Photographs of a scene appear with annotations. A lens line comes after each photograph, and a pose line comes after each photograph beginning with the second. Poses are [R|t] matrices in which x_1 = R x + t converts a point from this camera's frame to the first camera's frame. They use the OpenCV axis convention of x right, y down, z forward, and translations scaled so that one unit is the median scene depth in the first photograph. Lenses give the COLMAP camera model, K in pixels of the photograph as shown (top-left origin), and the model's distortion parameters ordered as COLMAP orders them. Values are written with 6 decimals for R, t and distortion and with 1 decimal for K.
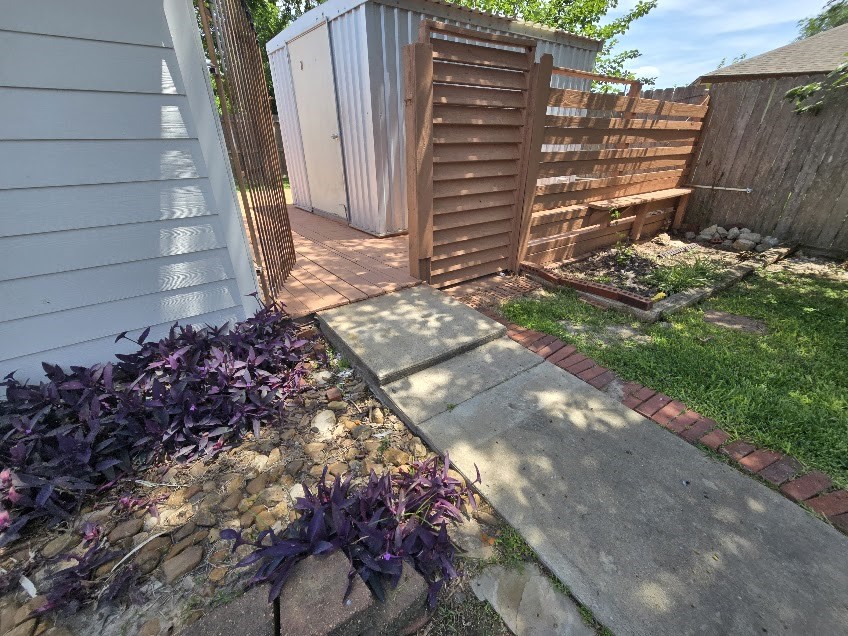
lens RADIAL K [[353.7, 0, 427.3], [0, 353.7, 322.4], [0, 0, 1]] dist [0.000290, 0.000005]
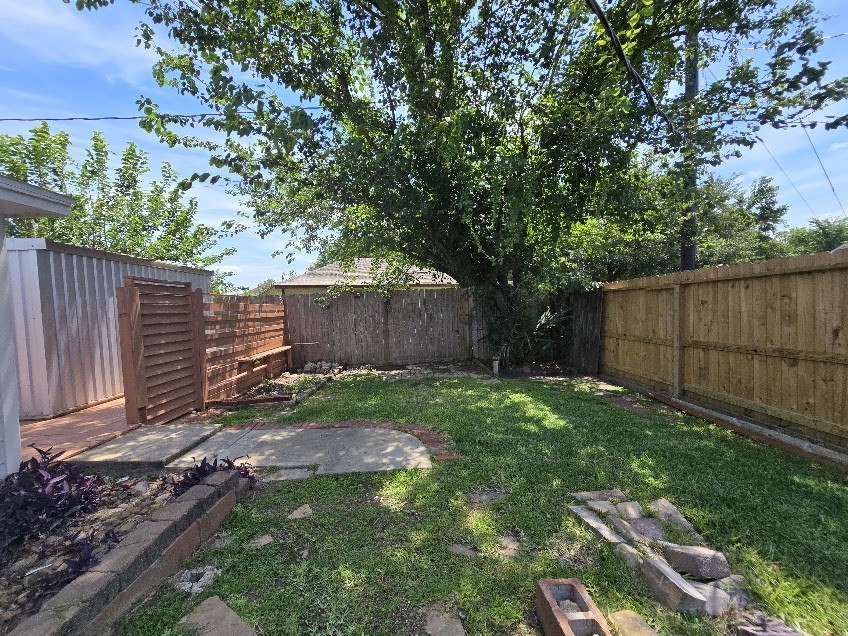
lens RADIAL K [[353.7, 0, 427.3], [0, 353.7, 322.4], [0, 0, 1]] dist [0.000290, 0.000005]
pose [[0.556821, -0.058212, 0.828590, -0.430607], [0.420721, 0.879881, -0.220913, 0.258197], [-0.716201, 0.471615, 0.514428, -0.588310]]
